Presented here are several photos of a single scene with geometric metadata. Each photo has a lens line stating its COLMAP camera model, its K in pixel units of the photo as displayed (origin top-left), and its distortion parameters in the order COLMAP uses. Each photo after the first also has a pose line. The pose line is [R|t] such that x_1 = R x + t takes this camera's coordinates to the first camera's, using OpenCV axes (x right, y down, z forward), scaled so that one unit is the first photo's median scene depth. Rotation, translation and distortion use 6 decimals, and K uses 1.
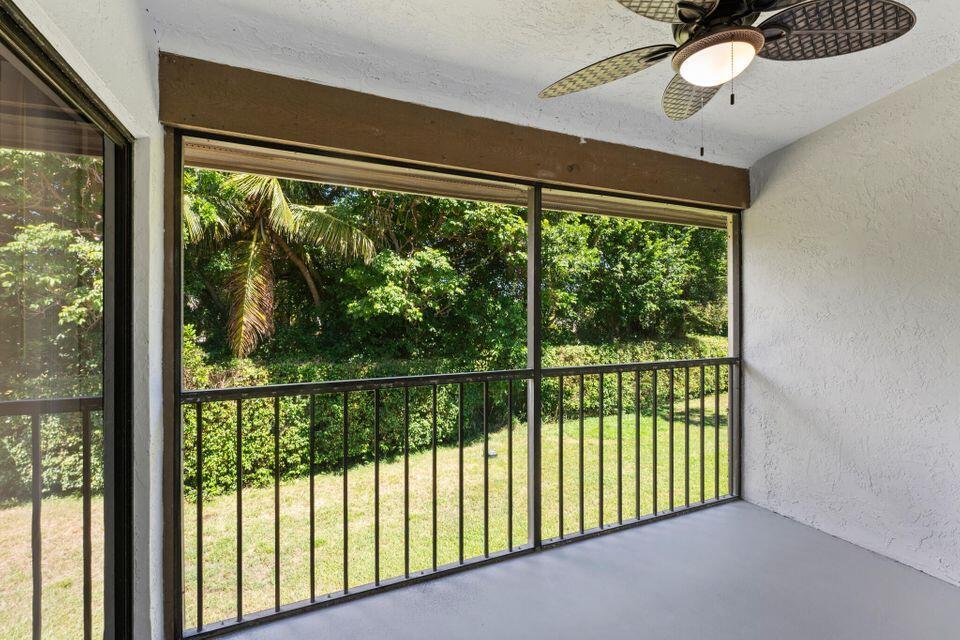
lens RADIAL K [[413.1, 0, 472.8], [0, 413.1, 313.7], [0, 0, 1]] dist [-0.004778, -0.000622]
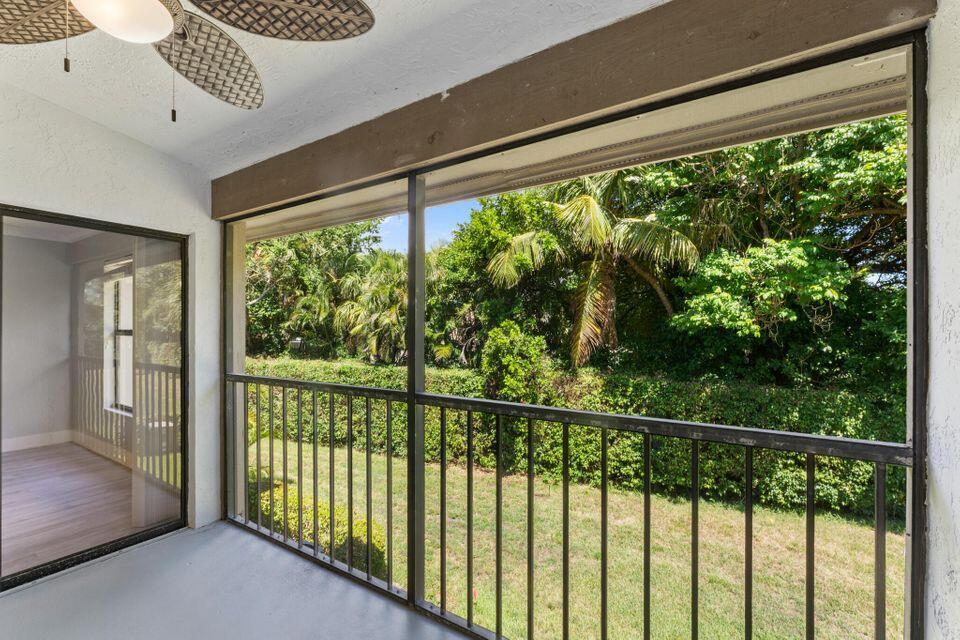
lens RADIAL K [[413.1, 0, 481.7], [0, 413.1, 328.4], [0, 0, 1]] dist [-0.004778, -0.000622]
pose [[0.565824, 0.000727, -0.824525, 0.201835], [0.001034, 0.999998, 0.001591, 0.001220], [0.824525, -0.001752, 0.565823, 0.136964]]
